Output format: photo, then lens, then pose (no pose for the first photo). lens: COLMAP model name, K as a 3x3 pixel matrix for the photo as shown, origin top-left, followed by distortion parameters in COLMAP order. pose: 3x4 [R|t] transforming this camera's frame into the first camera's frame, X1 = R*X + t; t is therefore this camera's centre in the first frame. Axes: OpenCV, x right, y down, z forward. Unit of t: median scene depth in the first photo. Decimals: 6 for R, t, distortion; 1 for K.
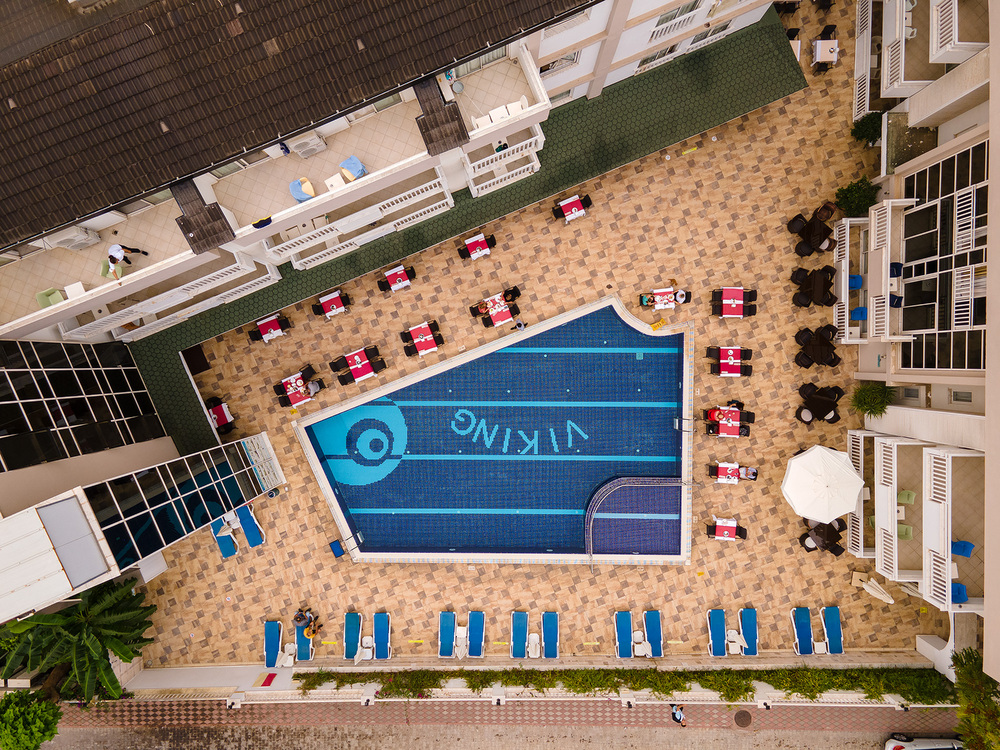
lens RADIAL K [[727.5, 0, 498.0], [0, 727.5, 377.0], [0, 0, 1]] dist [0.032889, 0.024260]
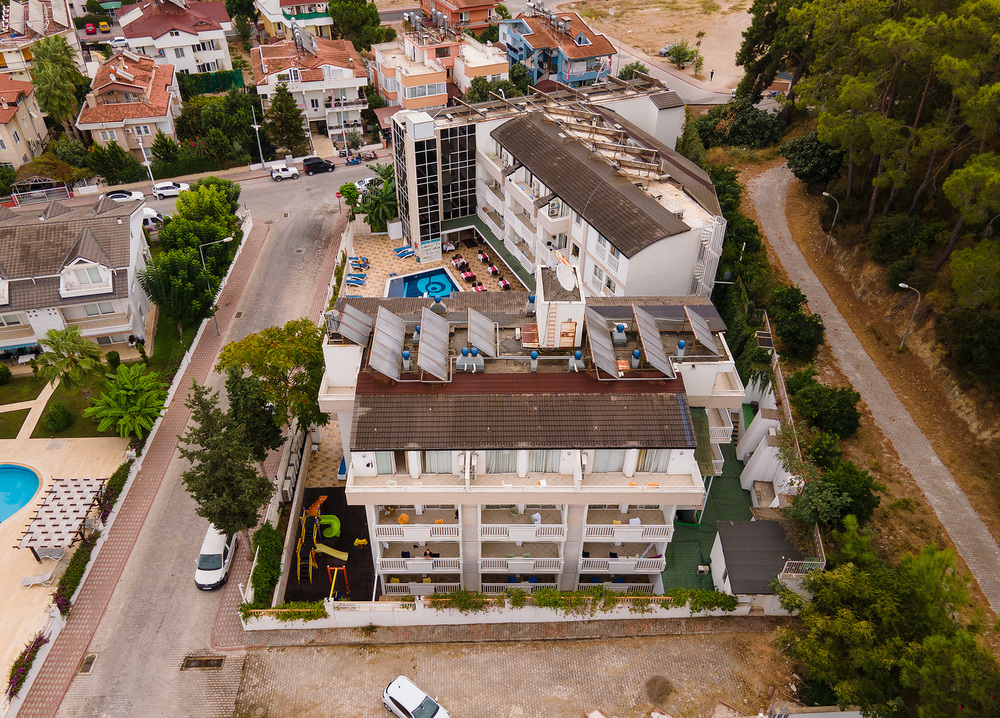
lens RADIAL K [[755.8, 0, 479.2], [0, 755.8, 391.8], [0, 0, 1]] dist [0.015981, 0.049575]
pose [[0.000989, 0.651517, -0.758633, 1.944844], [-0.999824, -0.013555, -0.012945, -0.024238], [-0.018717, 0.758513, 0.651389, -0.343281]]
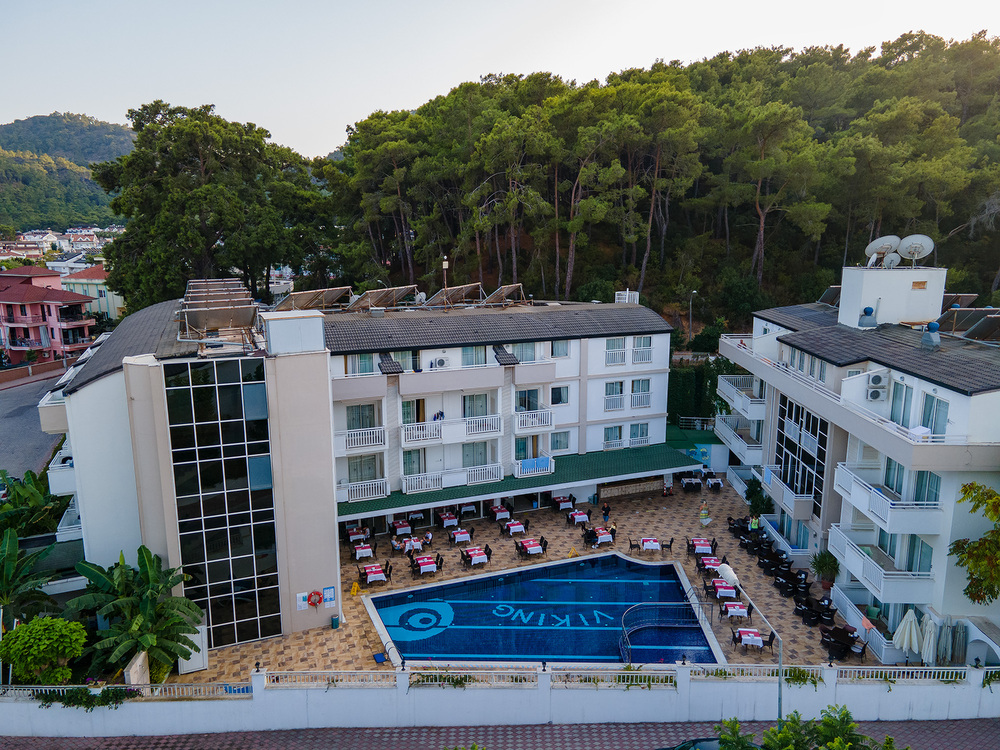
lens RADIAL K [[727.5, 0, 498.0], [0, 727.5, 377.0], [0, 0, 1]] dist [0.032889, 0.024260]
pose [[0.999814, 0.012331, -0.014798, -0.045037], [-0.016822, 0.184704, -0.982650, 1.175497], [-0.009384, 0.982717, 0.184877, 0.425420]]
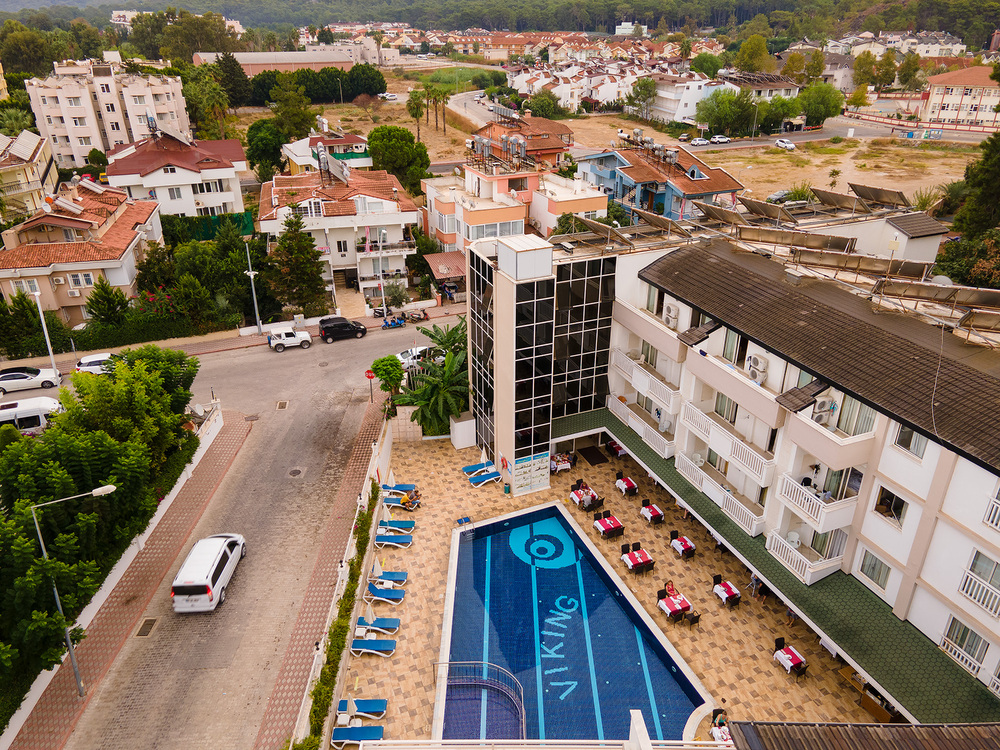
lens RADIAL K [[727.5, 0, 498.0], [0, 727.5, 377.0], [0, 0, 1]] dist [0.032889, 0.024260]
pose [[-0.003261, 0.462207, -0.886766, 0.816837], [-0.999845, -0.016842, -0.005101, 0.186388], [-0.017293, 0.886612, 0.462190, 0.174562]]
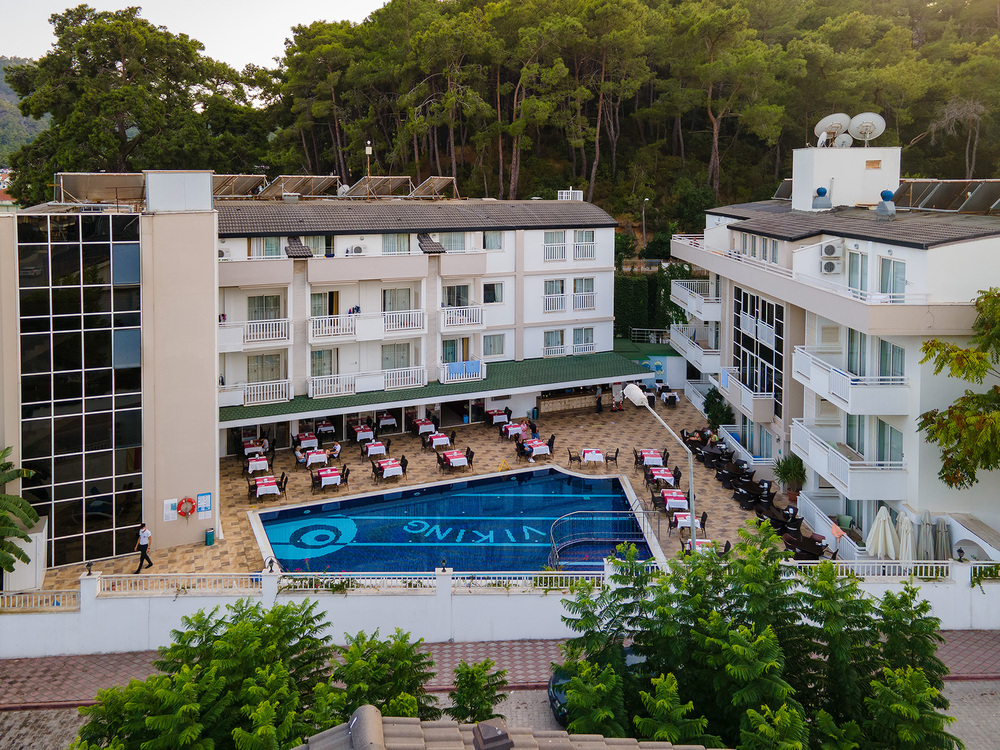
lens RADIAL K [[775.3, 0, 475.7], [0, 775.3, 217.2], [0, 0, 1]] dist [0.042075, 0.002409]
pose [[0.999902, 0.013819, 0.002406, 0.024510], [0.001974, 0.031214, -0.999511, 1.137765], [-0.013888, 0.999417, 0.031184, 0.557225]]
